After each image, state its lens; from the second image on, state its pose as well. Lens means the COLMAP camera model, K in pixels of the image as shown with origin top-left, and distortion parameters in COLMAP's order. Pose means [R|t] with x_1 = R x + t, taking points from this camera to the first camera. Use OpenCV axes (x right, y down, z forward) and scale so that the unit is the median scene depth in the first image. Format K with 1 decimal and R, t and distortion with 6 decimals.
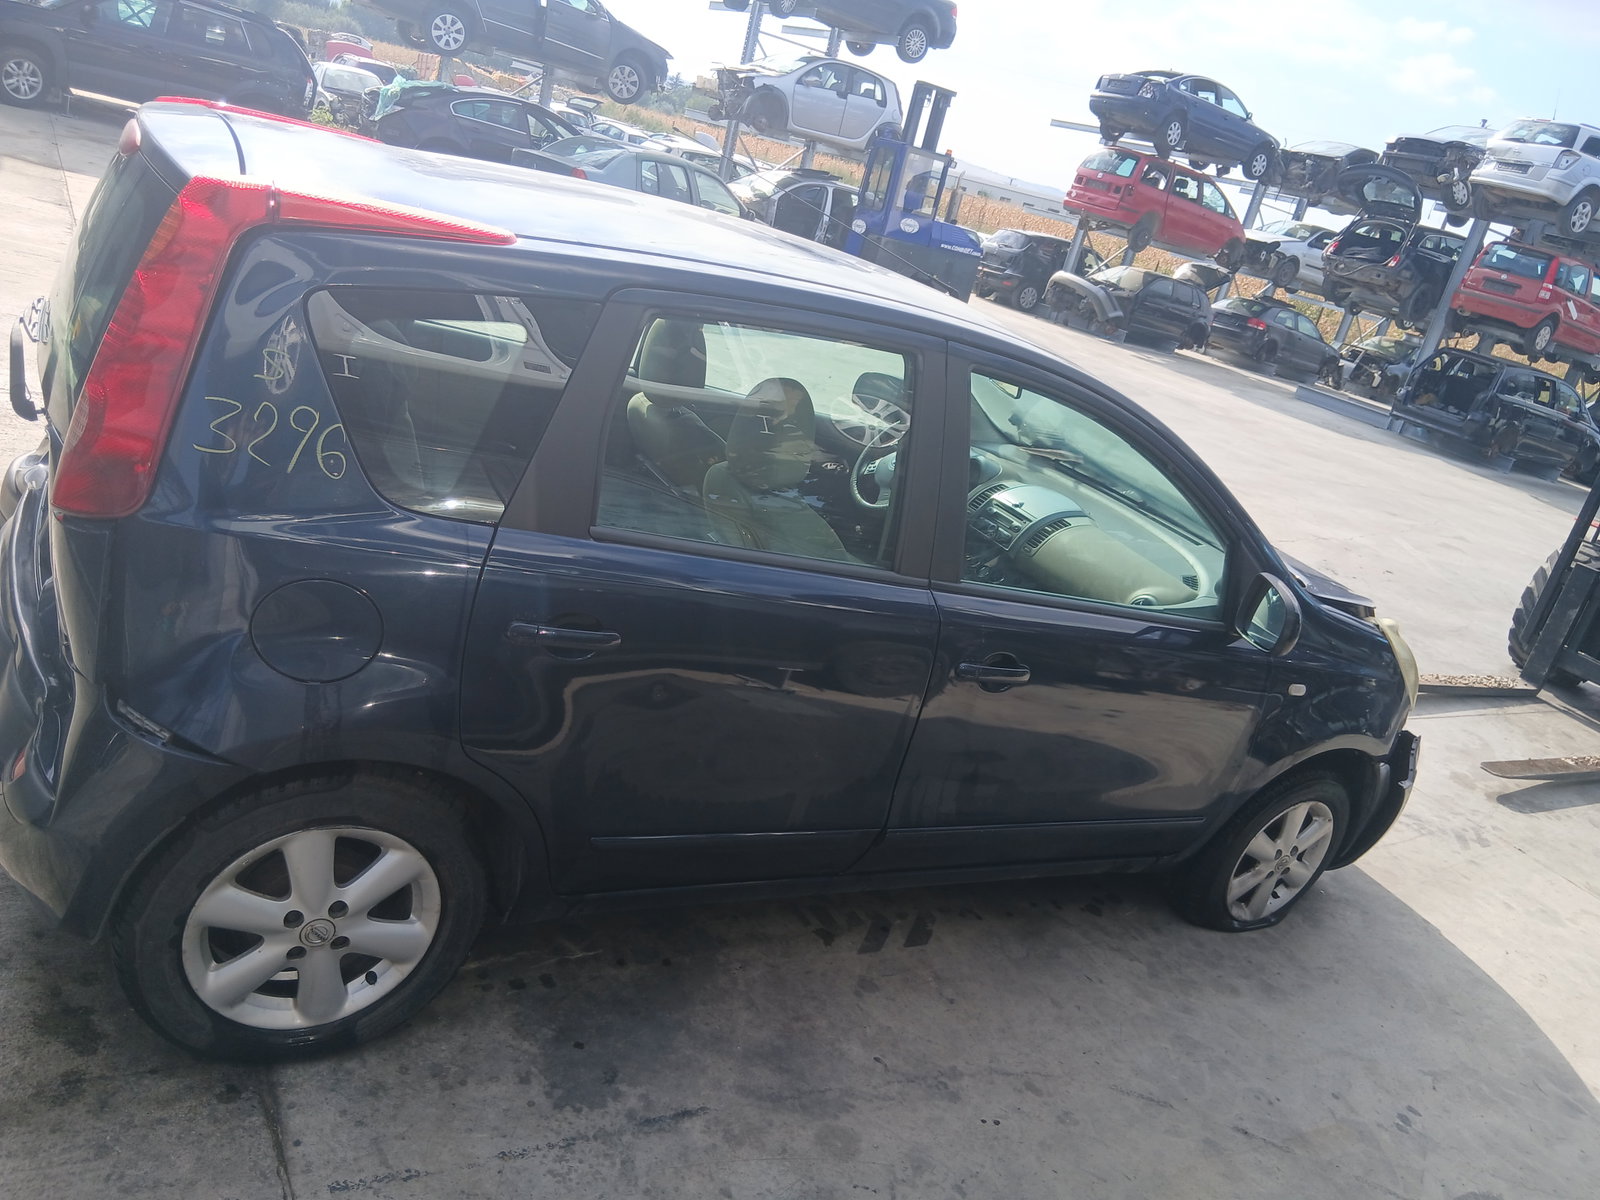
lens RADIAL K [[1242.3, 0, 800.0], [0, 1242.3, 600.0], [0, 0, 1]] dist [-0.058482, 0.005028]
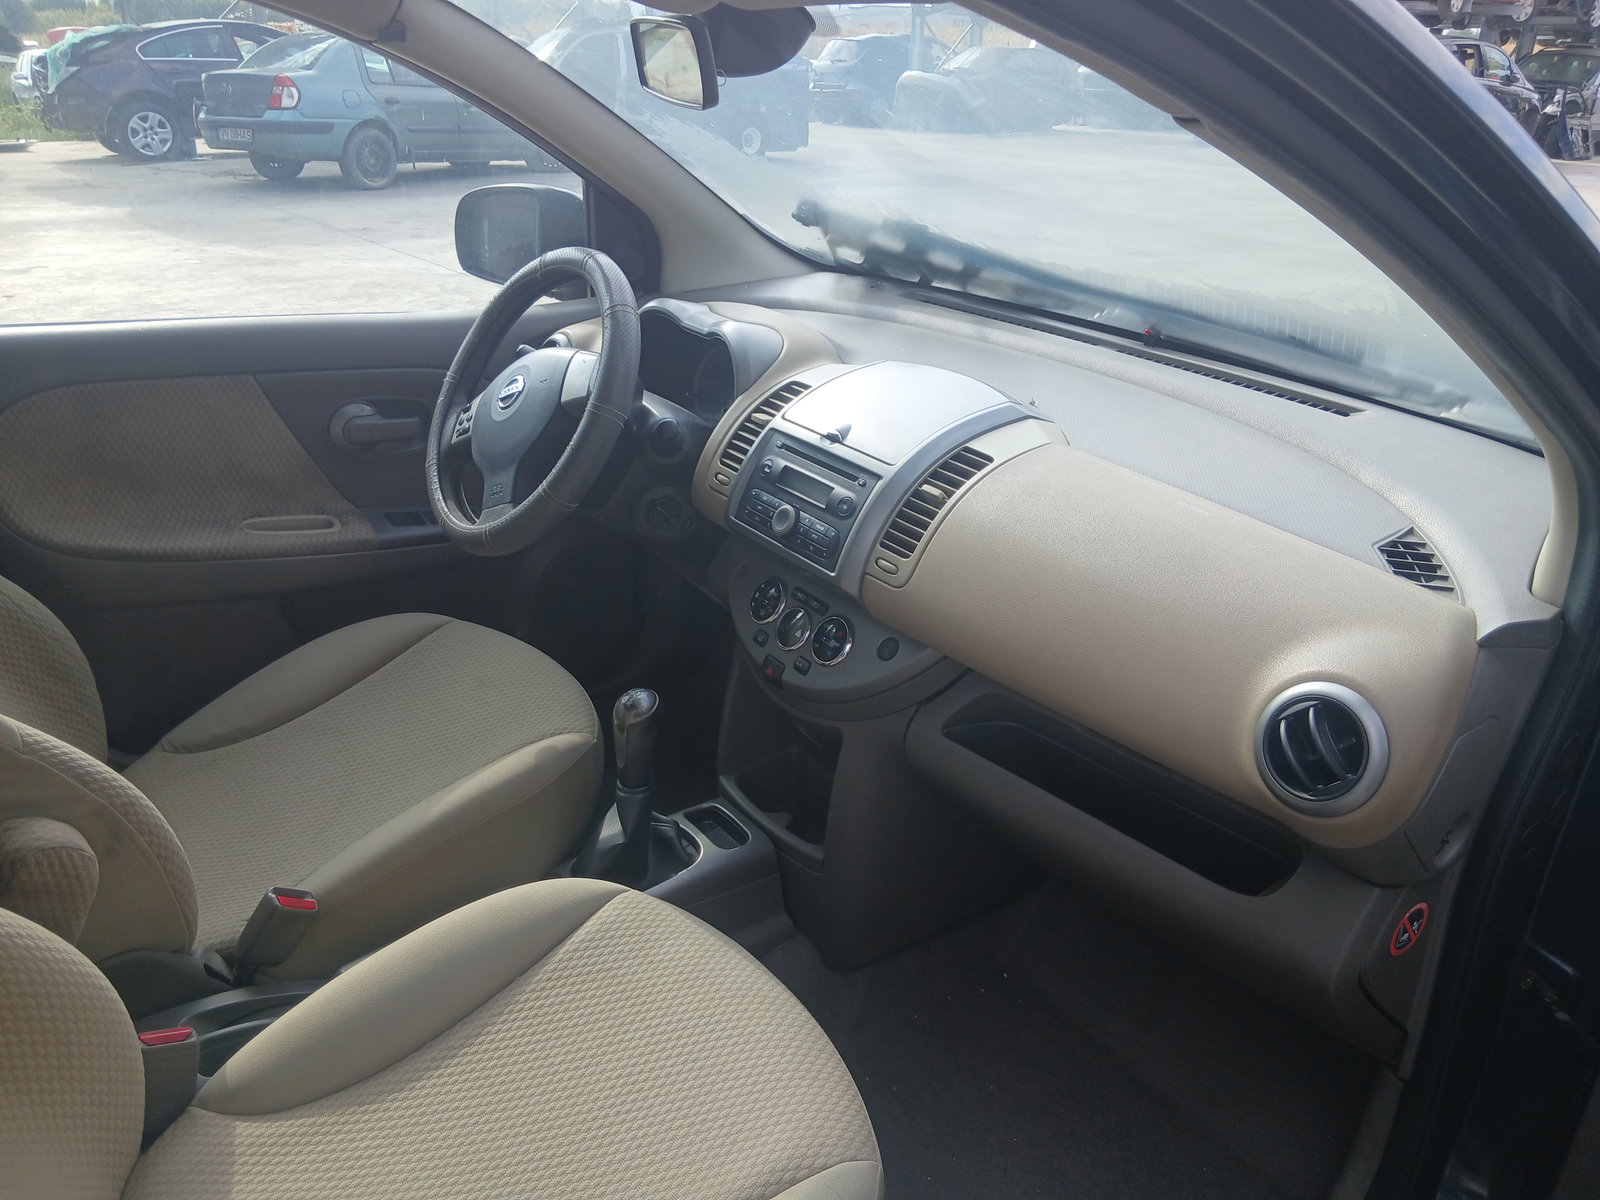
lens RADIAL K [[1242.3, 0, 800.0], [0, 1242.3, 600.0], [0, 0, 1]] dist [-0.058482, 0.005028]
pose [[0.964102, -0.264932, 0.017861, 0.125870], [0.261819, 0.959674, 0.102353, -0.060336], [-0.044257, -0.094003, 0.994588, 0.550737]]
